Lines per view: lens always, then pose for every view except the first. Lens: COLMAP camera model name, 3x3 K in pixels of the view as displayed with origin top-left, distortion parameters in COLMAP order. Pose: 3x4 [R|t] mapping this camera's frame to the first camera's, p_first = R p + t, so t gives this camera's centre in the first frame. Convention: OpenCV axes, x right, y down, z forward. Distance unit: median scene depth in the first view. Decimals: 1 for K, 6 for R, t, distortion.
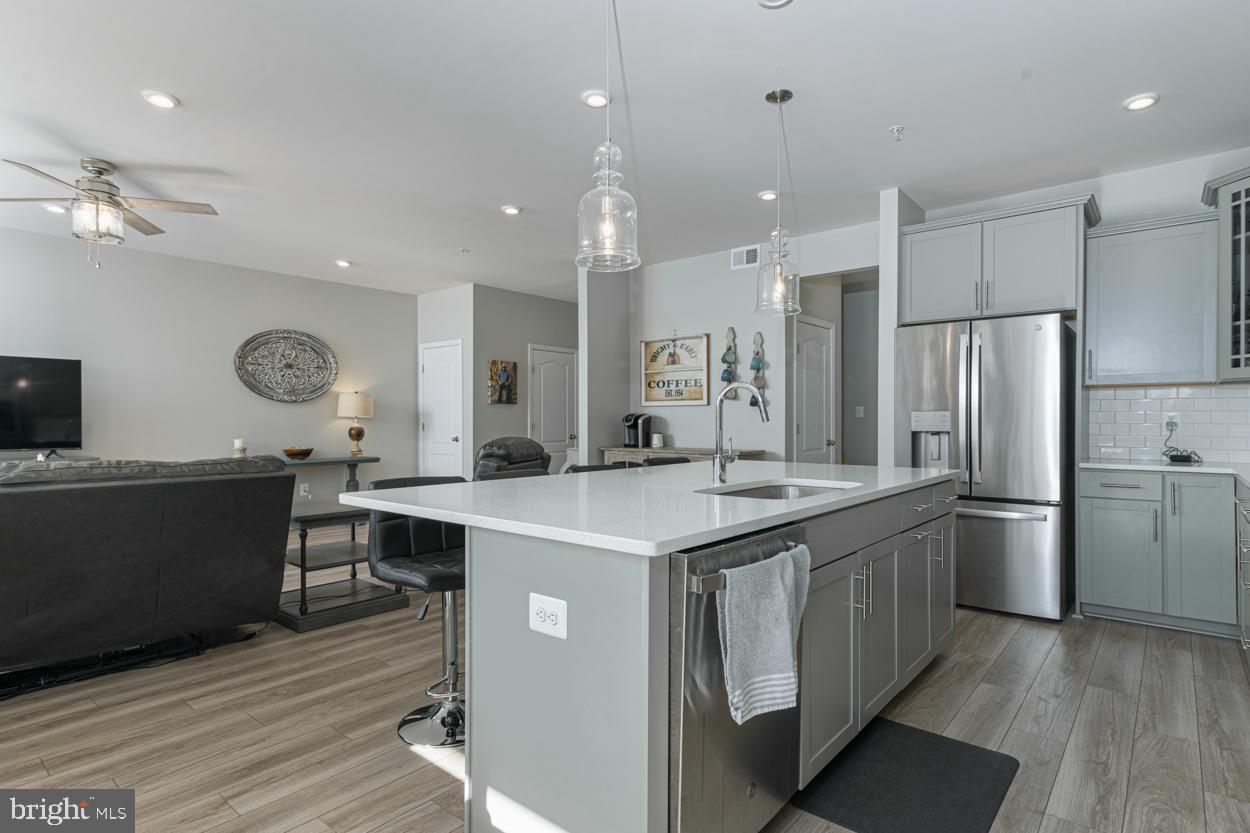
lens RADIAL K [[647.2, 0, 622.2], [0, 647.2, 423.2], [0, 0, 1]] dist [0.005192, -0.000762]
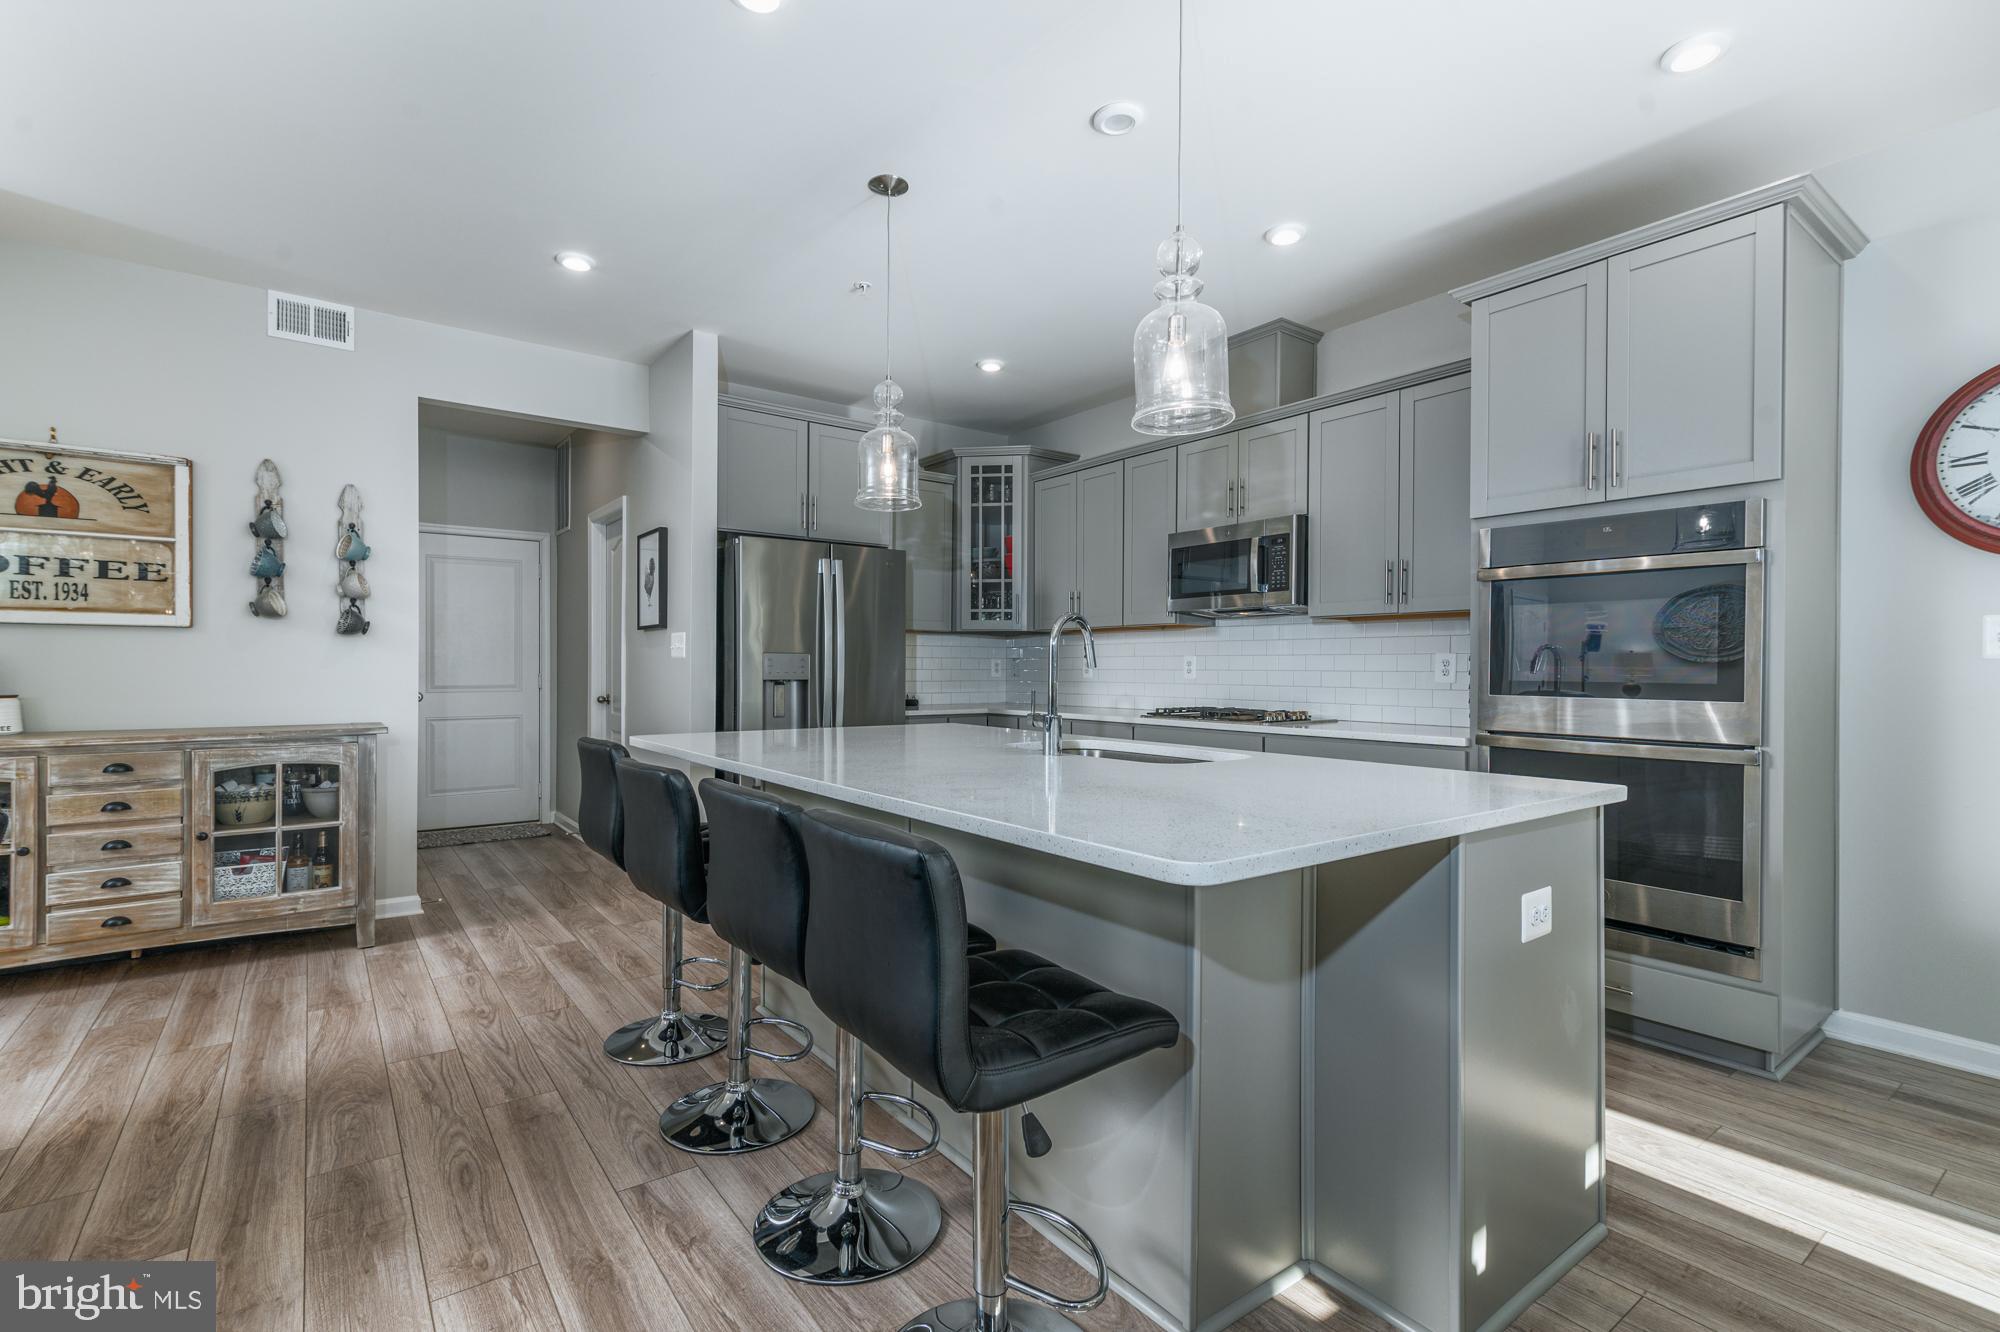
lens RADIAL K [[898.8, 0, 989.9], [0, 898.8, 680.6], [0, 0, 1]] dist [0.000885, 0.000580]
pose [[0.225711, -0.013747, 0.974097, -0.506857], [0.000029, 0.999901, 0.014105, -0.001323], [-0.974194, -0.003155, 0.225689, 0.533414]]
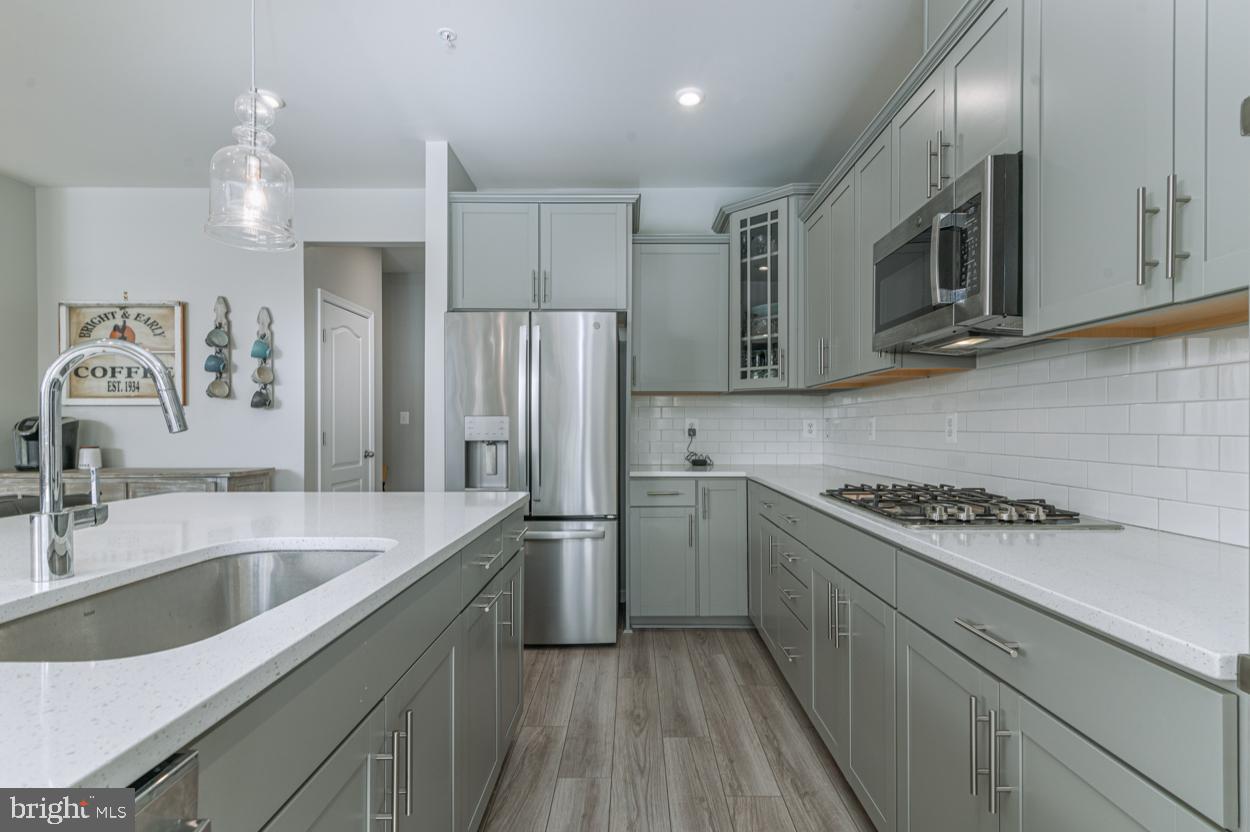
lens RADIAL K [[617.3, 0, 631.4], [0, 617.3, 426.4], [0, 0, 1]] dist [0.006740, -0.001060]
pose [[0.765720, 0.000649, 0.643174, 0.111850], [0.002972, 0.999985, -0.004548, -0.001699], [-0.643167, 0.005394, 0.765707, 0.280800]]
